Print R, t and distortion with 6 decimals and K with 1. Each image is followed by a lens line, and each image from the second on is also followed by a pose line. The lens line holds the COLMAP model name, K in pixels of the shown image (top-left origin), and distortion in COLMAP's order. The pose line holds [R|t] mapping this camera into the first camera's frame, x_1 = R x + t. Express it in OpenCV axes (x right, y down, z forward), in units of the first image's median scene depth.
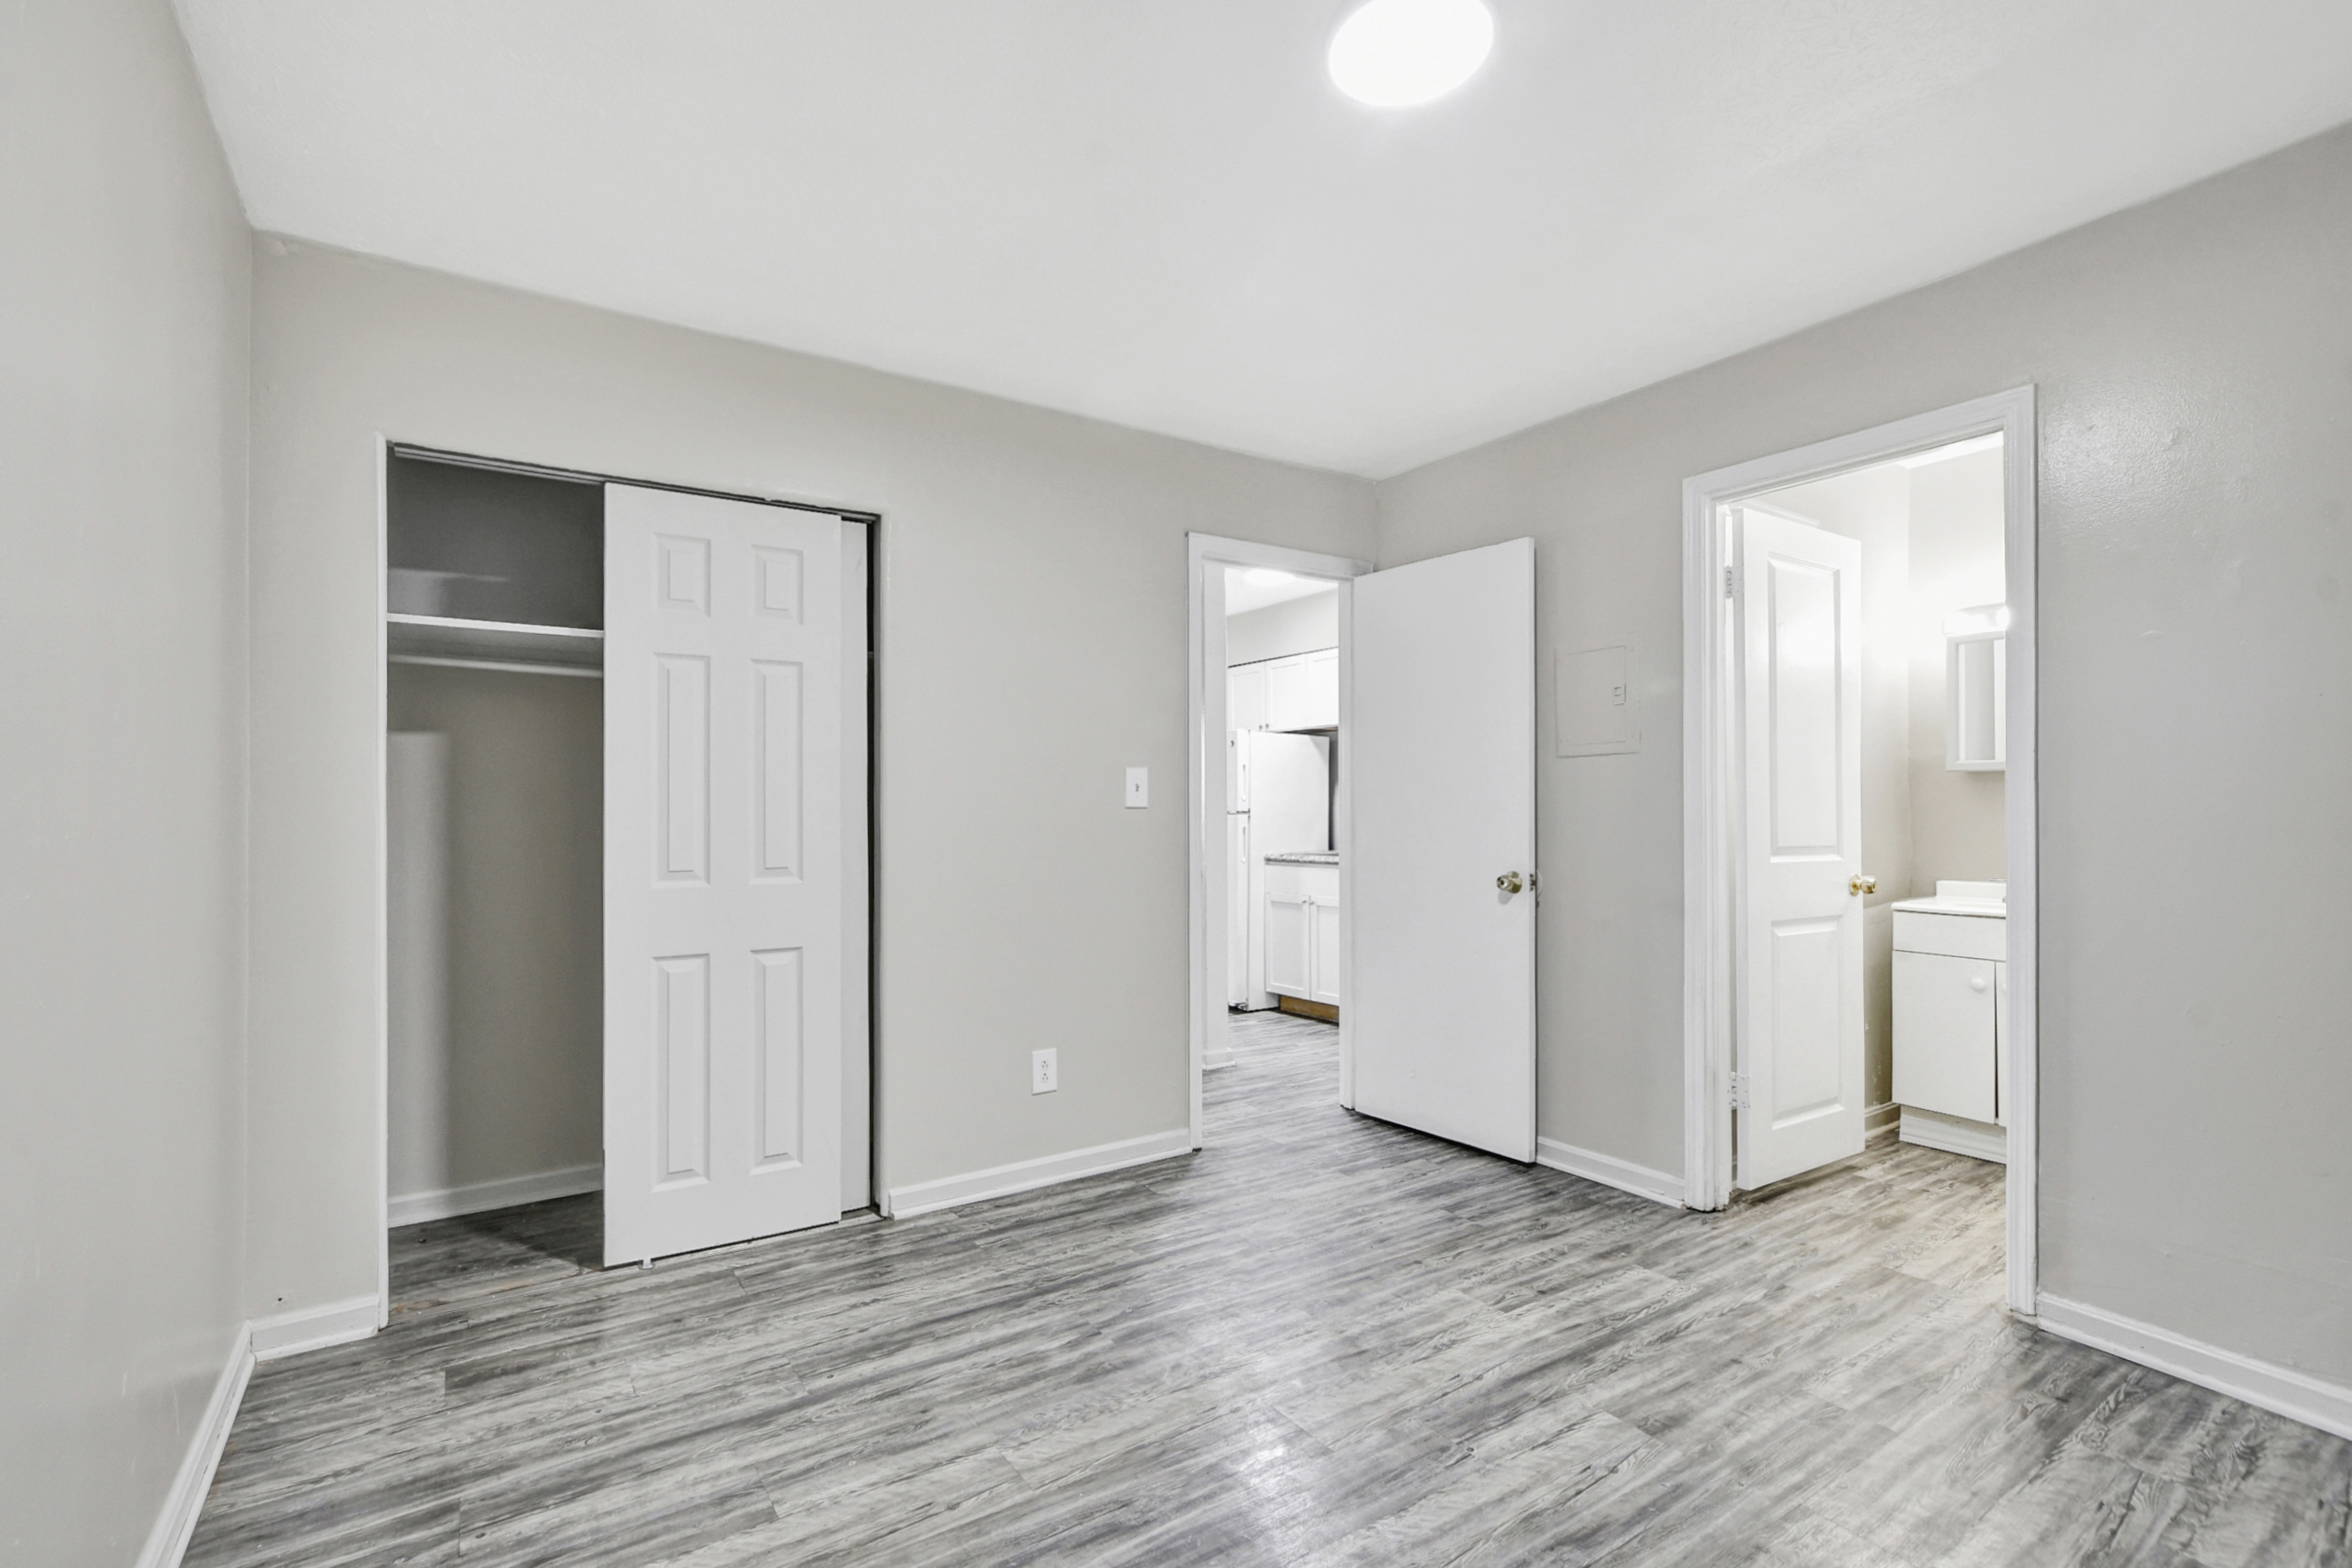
lens RADIAL K [[1065.4, 0, 1174.4], [0, 1065.4, 791.1], [0, 0, 1]] dist [-0.001068, -0.000089]
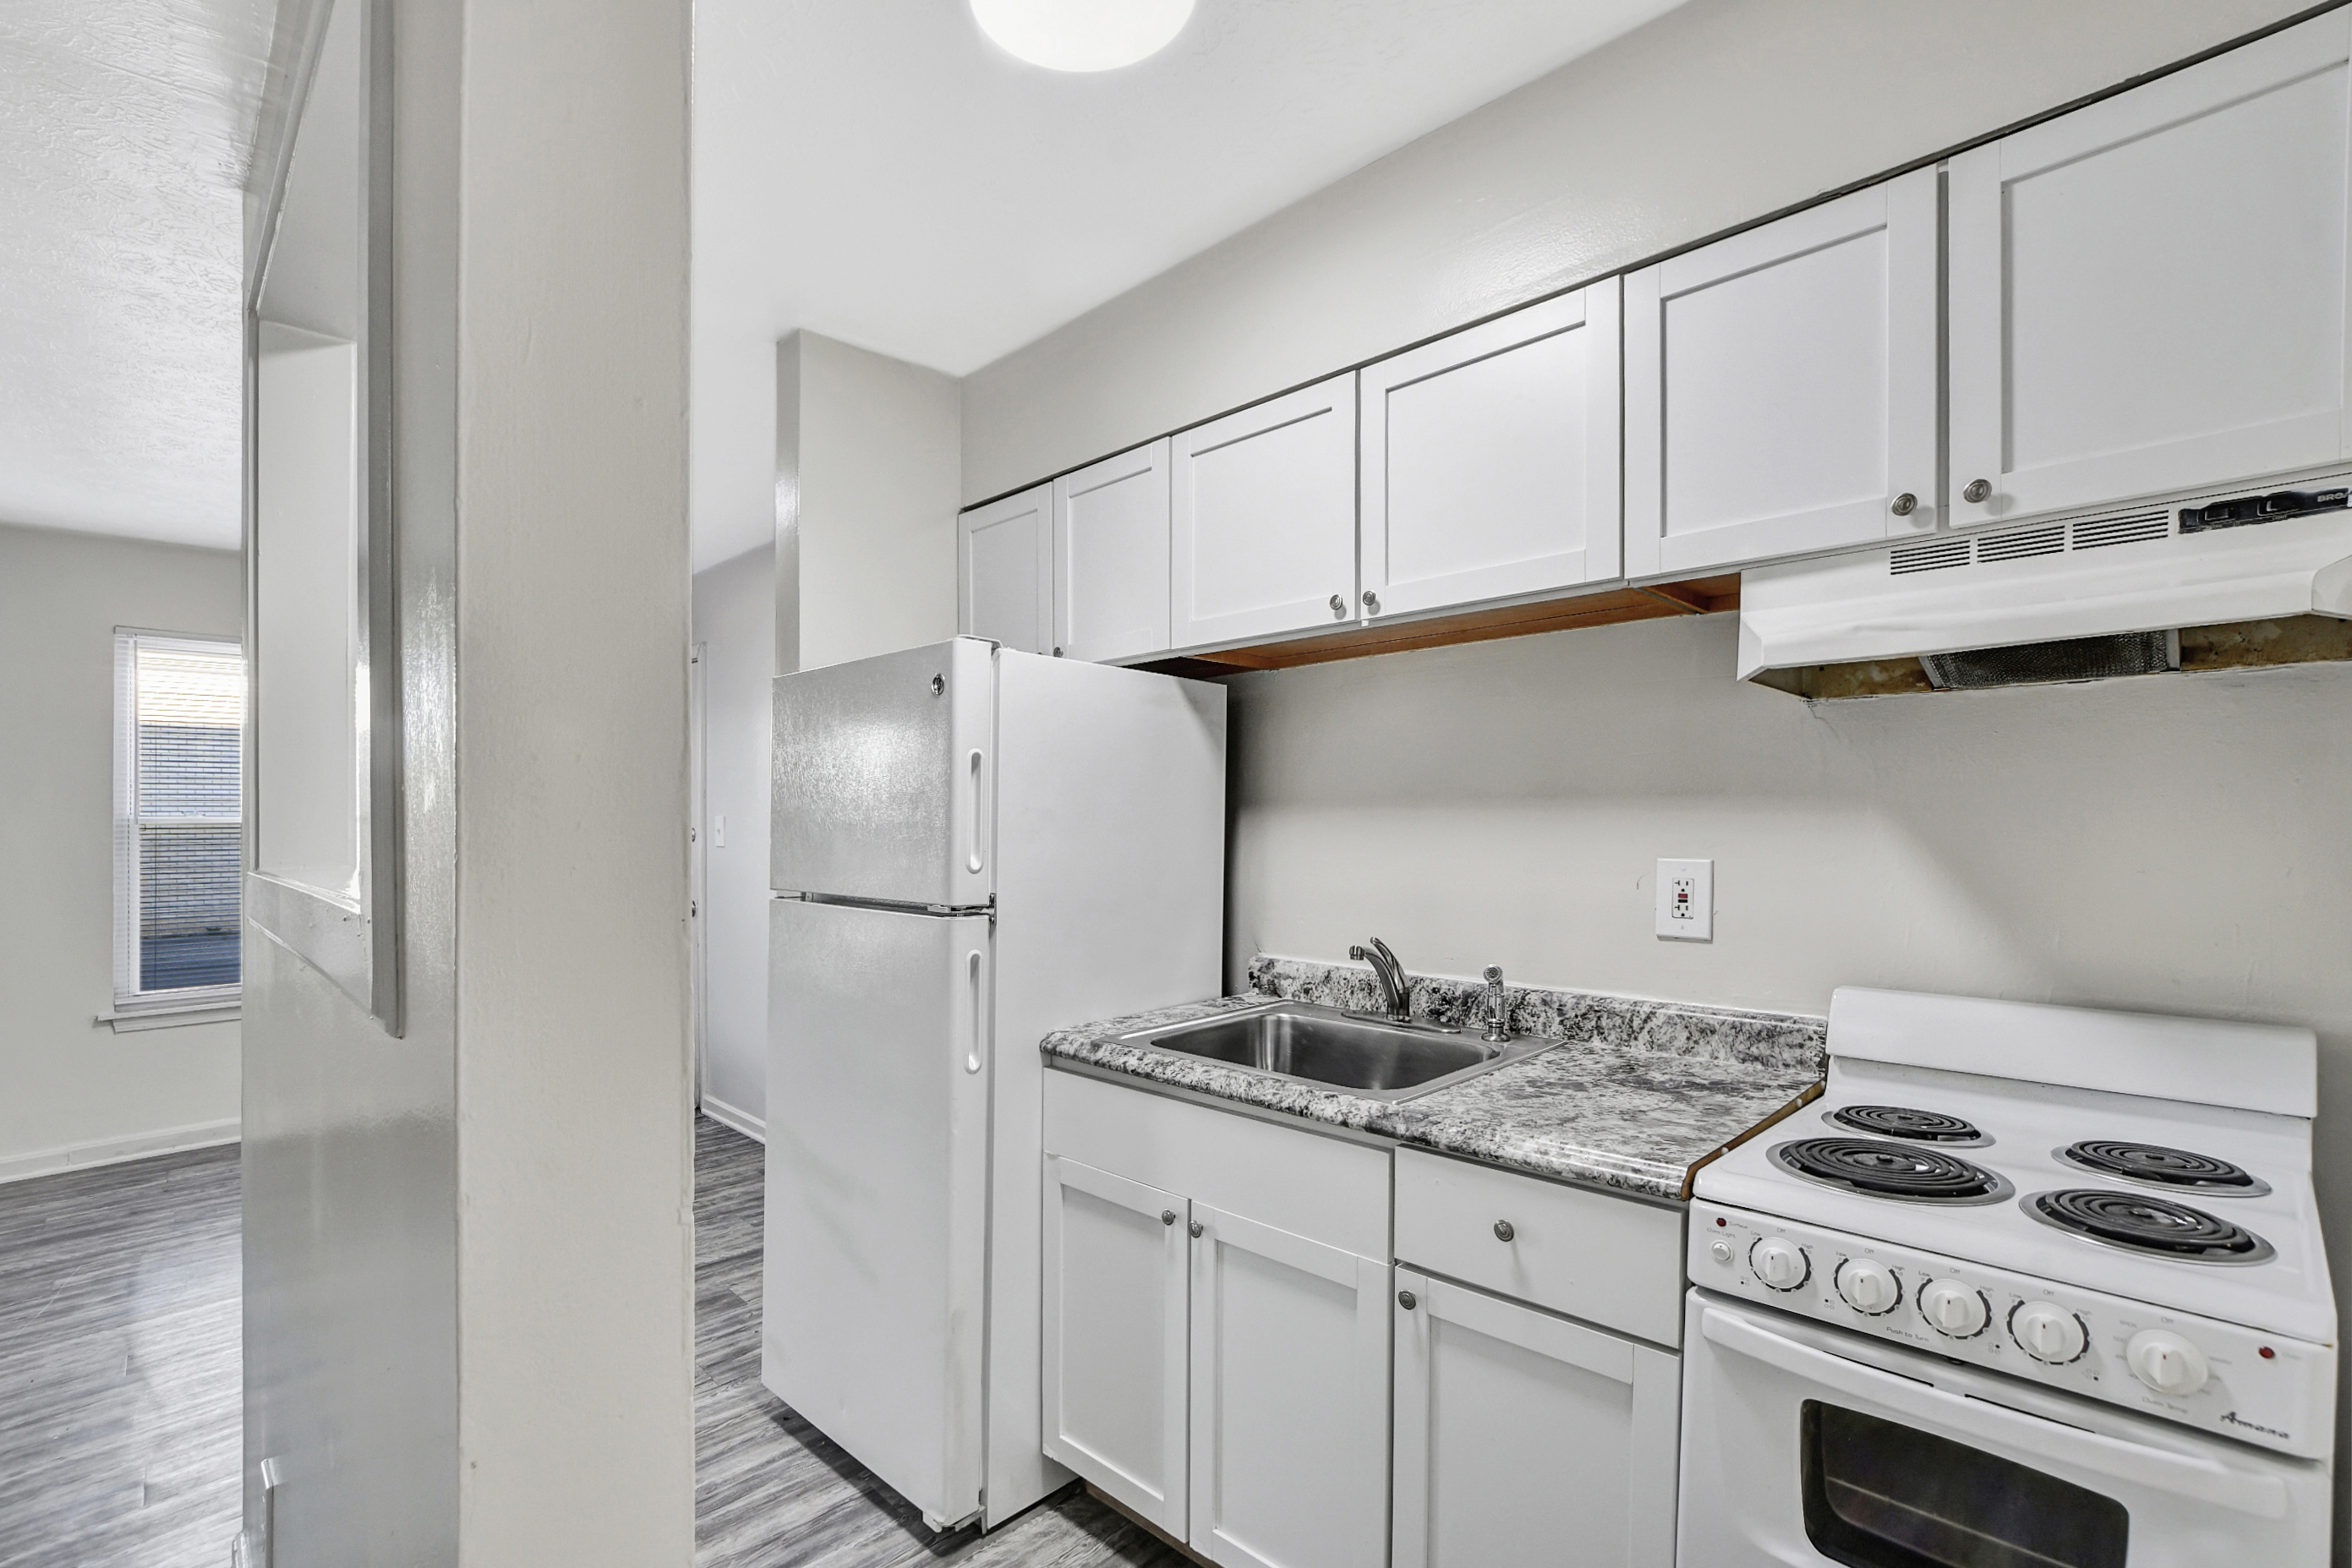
lens RADIAL K [[1065.4, 0, 1180.2], [0, 1065.4, 797.1], [0, 0, 1]] dist [-0.001068, -0.000089]
pose [[0.980358, 0.014404, 0.196701, 0.061761], [-0.014311, 0.999896, -0.001898, -0.012805], [-0.196707, -0.000954, 0.980462, 0.677138]]
